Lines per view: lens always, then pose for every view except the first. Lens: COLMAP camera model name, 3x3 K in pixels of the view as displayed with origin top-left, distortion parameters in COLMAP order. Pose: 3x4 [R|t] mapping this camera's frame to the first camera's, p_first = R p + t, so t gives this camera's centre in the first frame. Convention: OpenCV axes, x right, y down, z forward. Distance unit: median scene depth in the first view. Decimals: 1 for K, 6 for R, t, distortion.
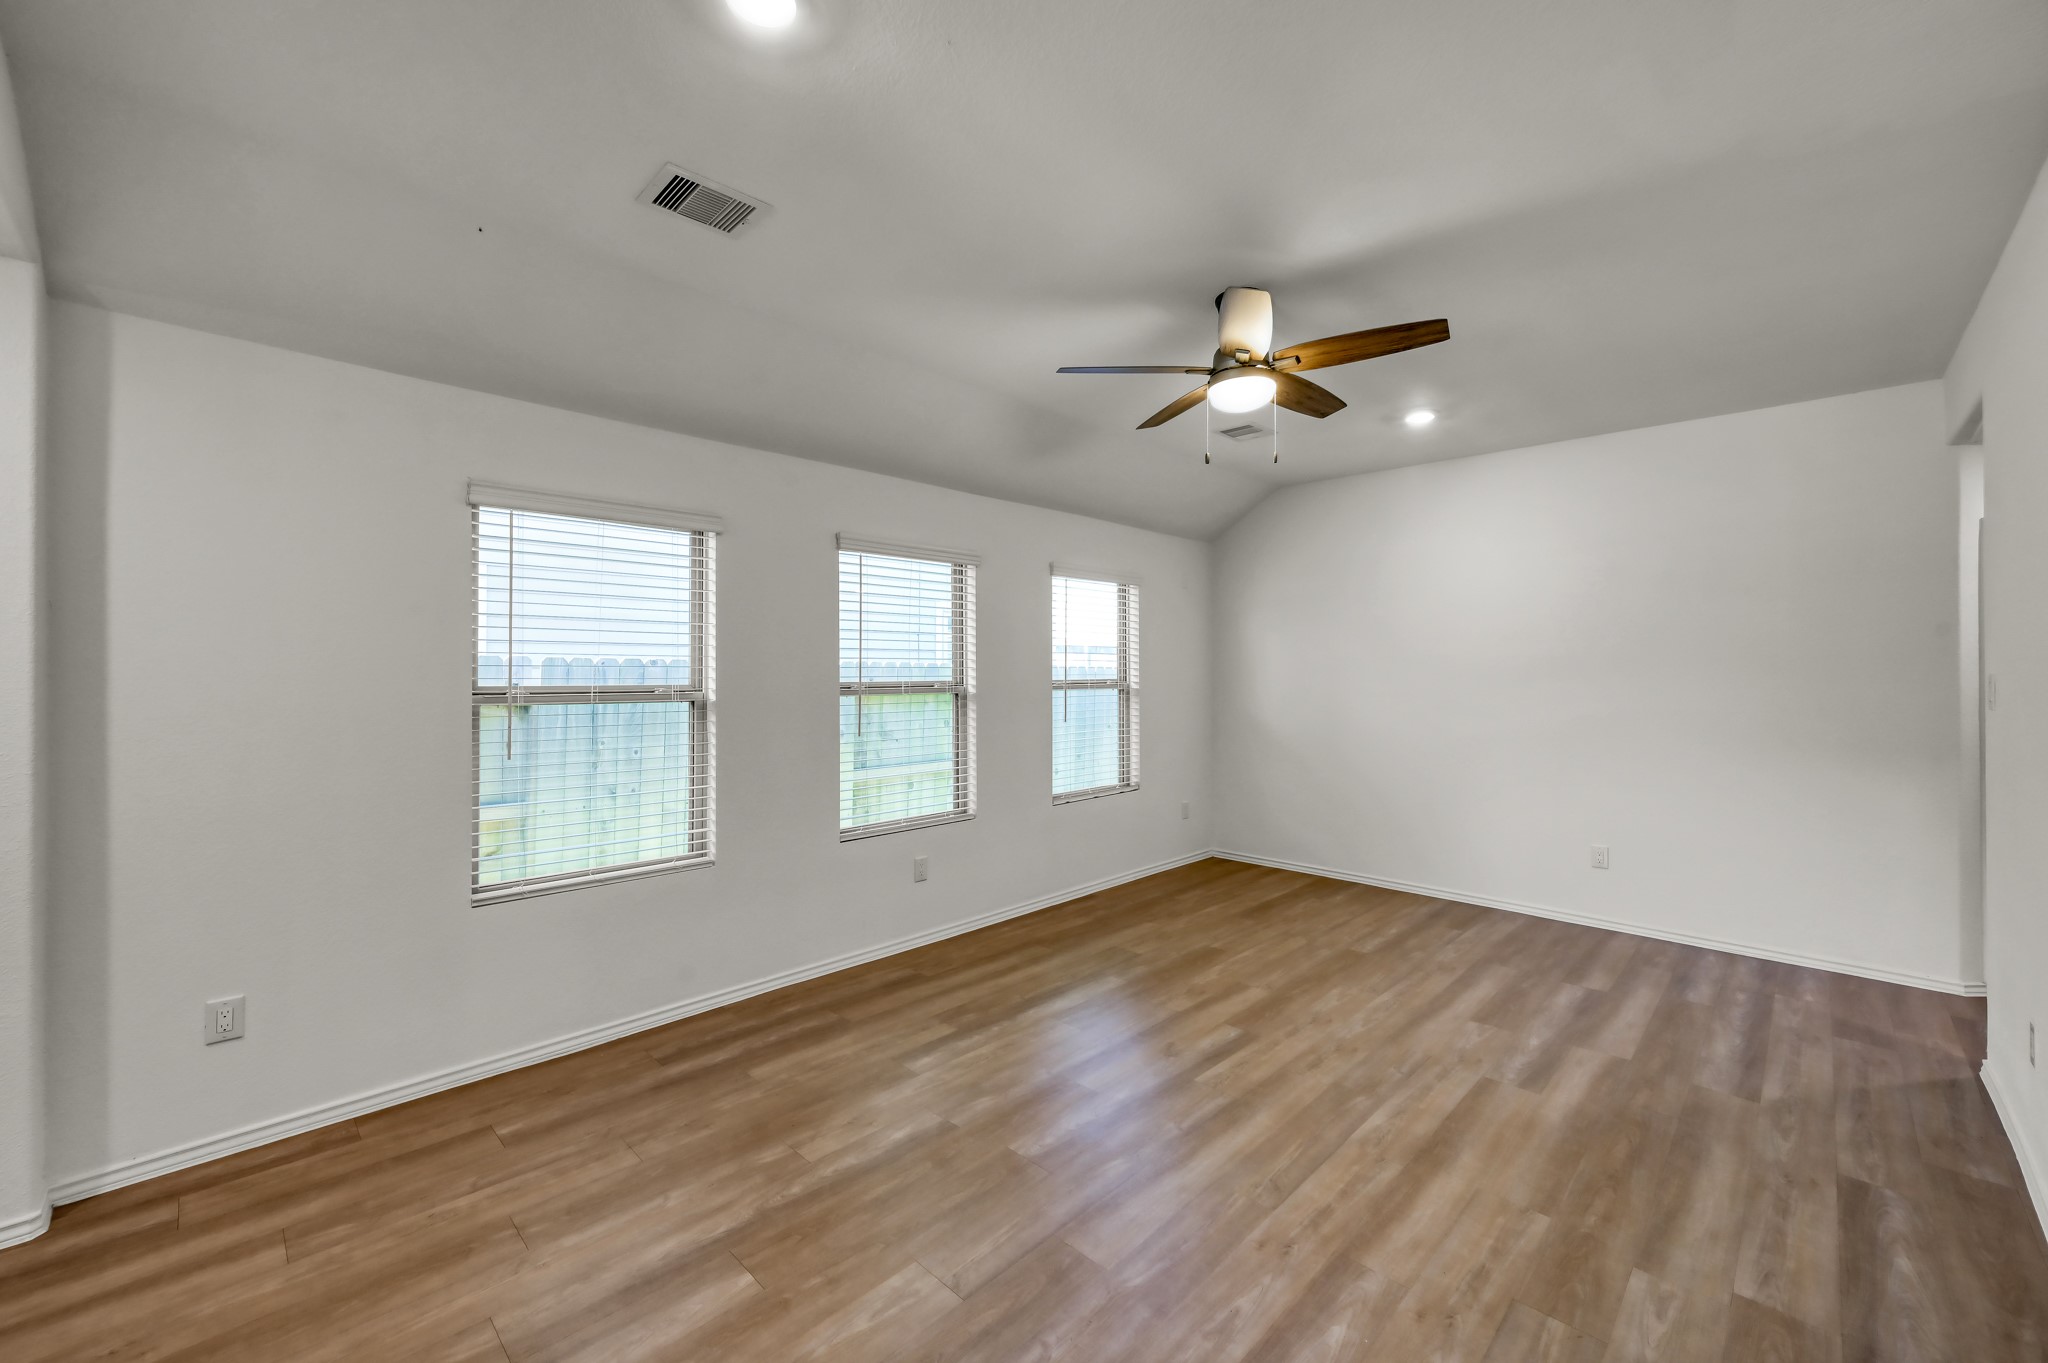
lens RADIAL K [[808.4, 0, 1022.0], [0, 808.4, 674.5], [0, 0, 1]] dist [0.000147, -0.000280]
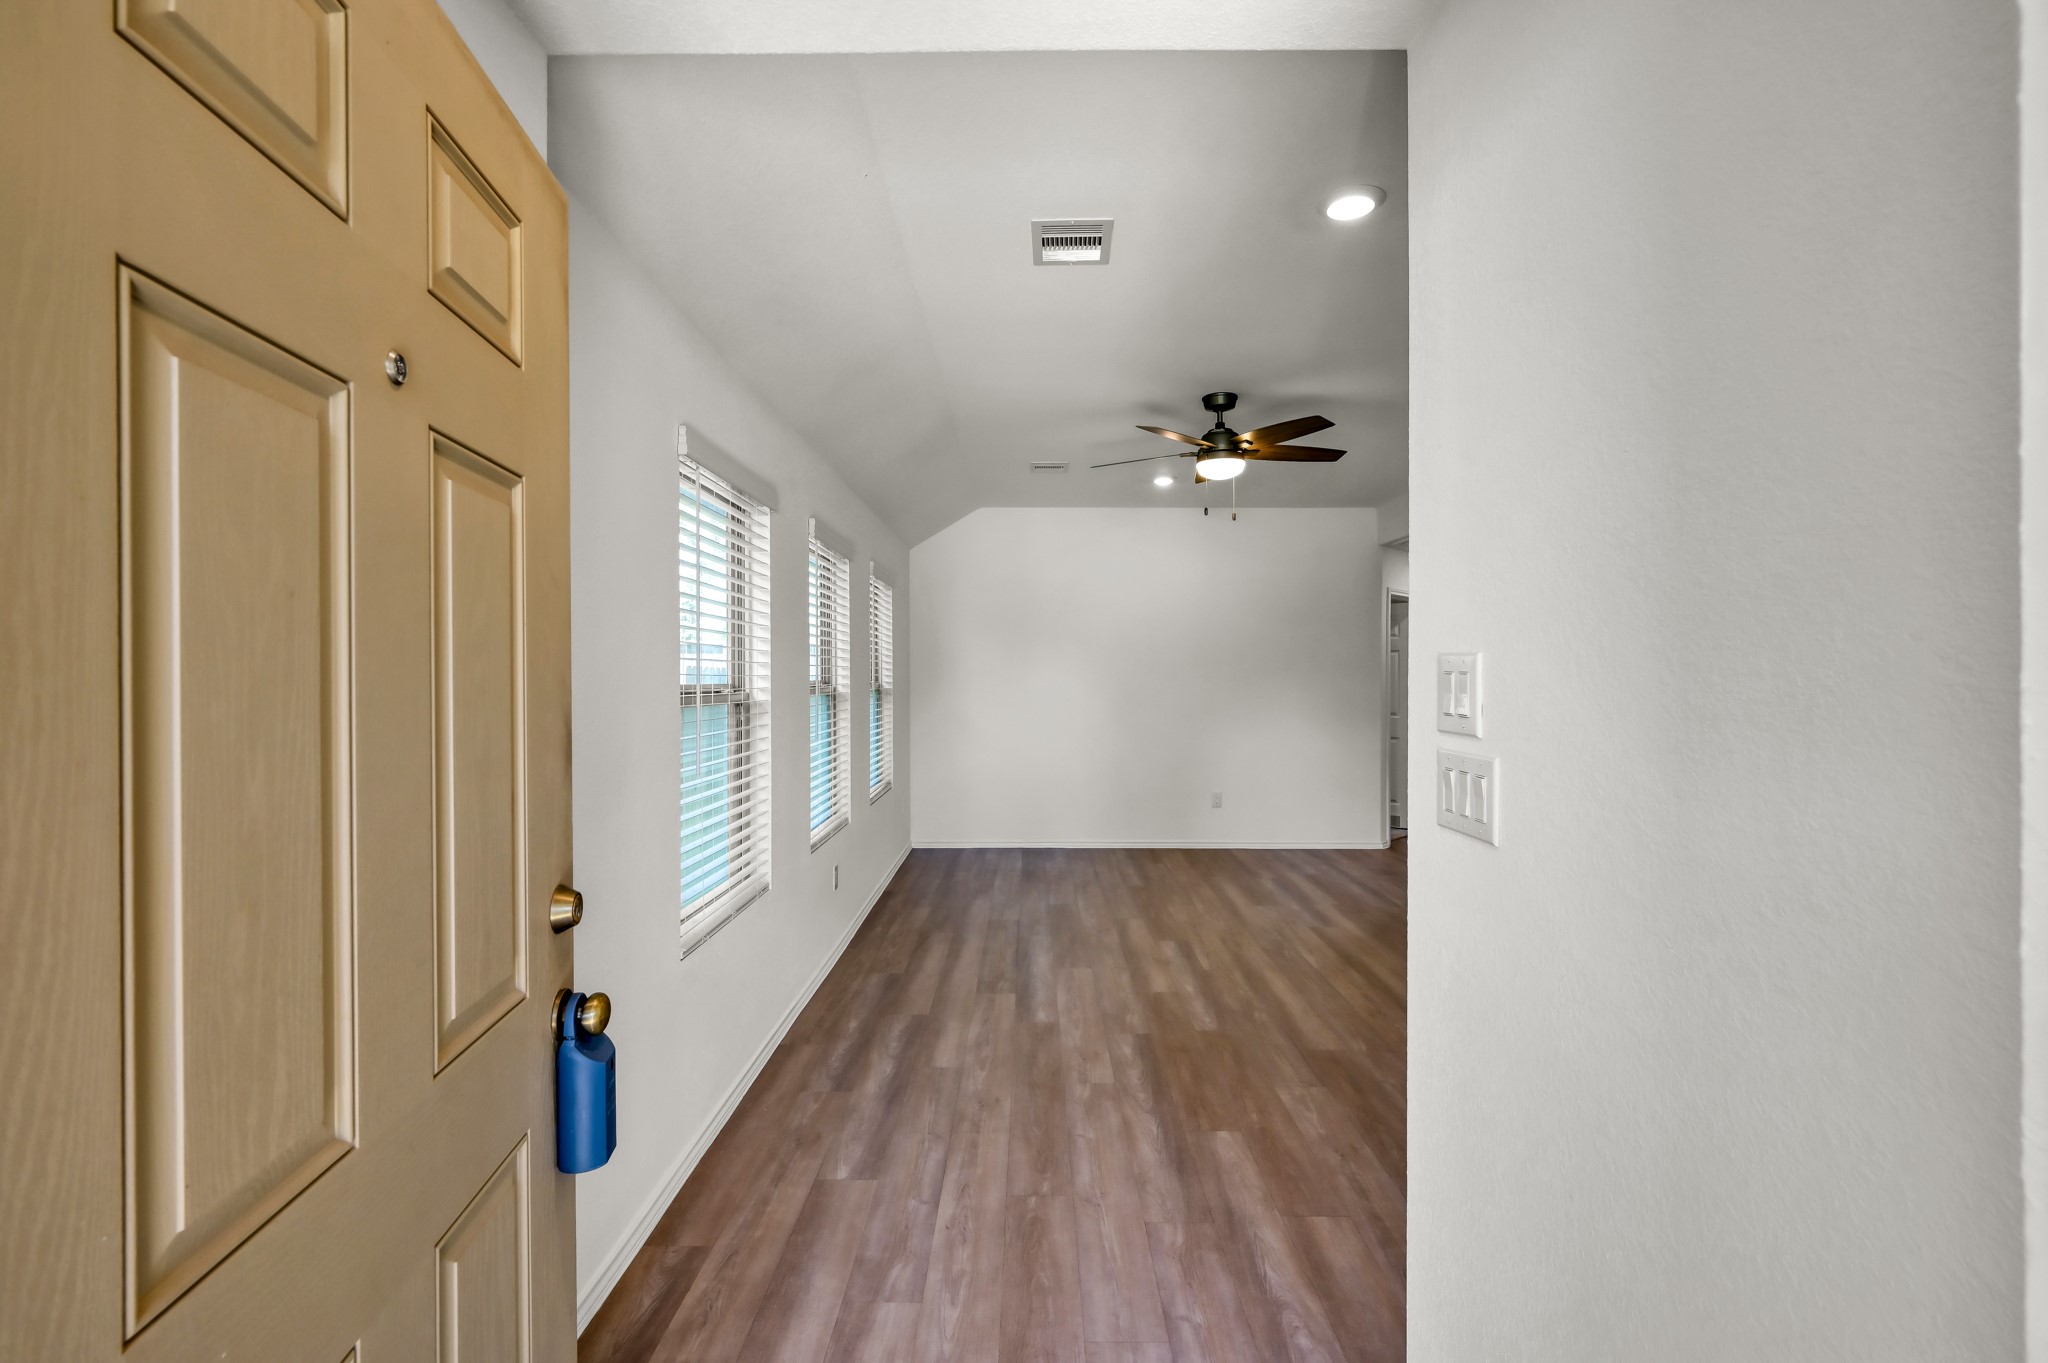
lens RADIAL K [[894.9, 0, 1024.0], [0, 894.9, 681.5], [0, 0, 1]] dist [-0.002165, -0.000113]
pose [[0.721792, -0.006382, 0.692081, -1.173427], [0.002133, 0.999973, 0.006997, 0.002216], [-0.692107, -0.003574, 0.721786, 0.132449]]
